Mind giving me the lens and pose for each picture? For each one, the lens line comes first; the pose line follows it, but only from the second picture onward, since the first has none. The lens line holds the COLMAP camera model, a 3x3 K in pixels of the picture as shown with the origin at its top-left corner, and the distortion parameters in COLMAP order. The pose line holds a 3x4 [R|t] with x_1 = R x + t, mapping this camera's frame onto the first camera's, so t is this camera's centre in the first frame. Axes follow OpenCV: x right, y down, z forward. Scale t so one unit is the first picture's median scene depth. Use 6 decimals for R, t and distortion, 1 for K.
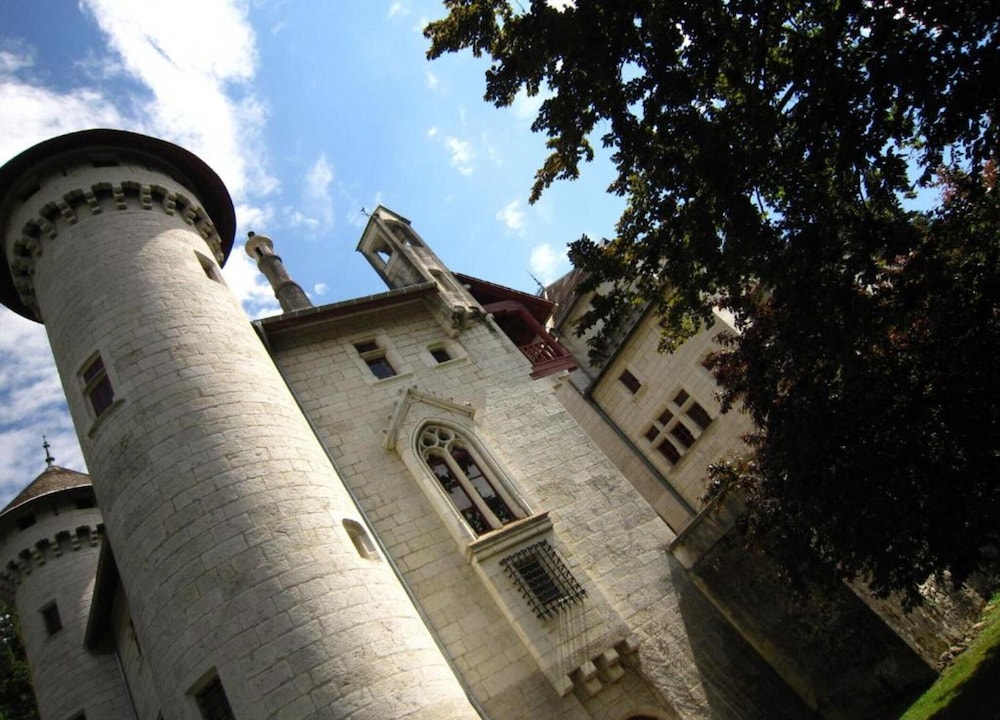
lens RADIAL K [[753.4, 0, 500.0], [0, 753.4, 360.0], [0, 0, 1]] dist [-0.074787, 0.039748]
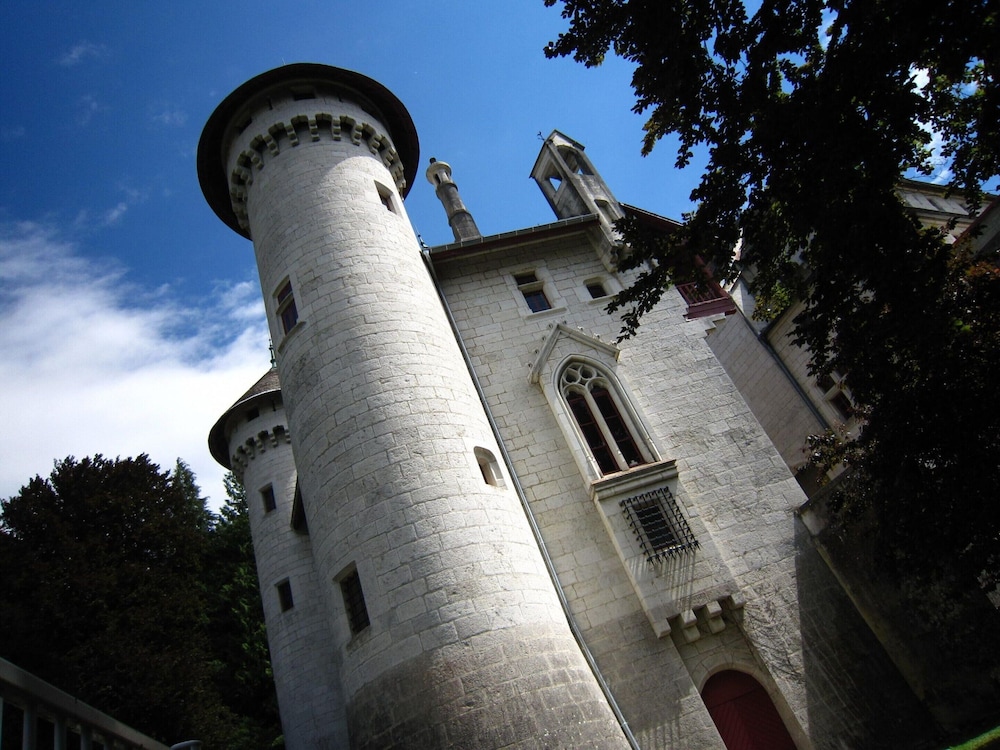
lens RADIAL K [[817.9, 0, 500.0], [0, 817.9, 375.0], [0, 0, 1]] dist [-0.083960, 0.043252]
pose [[0.940304, 0.079429, -0.330937, 0.191719], [-0.029320, 0.987675, 0.153745, -0.066805], [0.339070, -0.134864, 0.931044, -0.066859]]
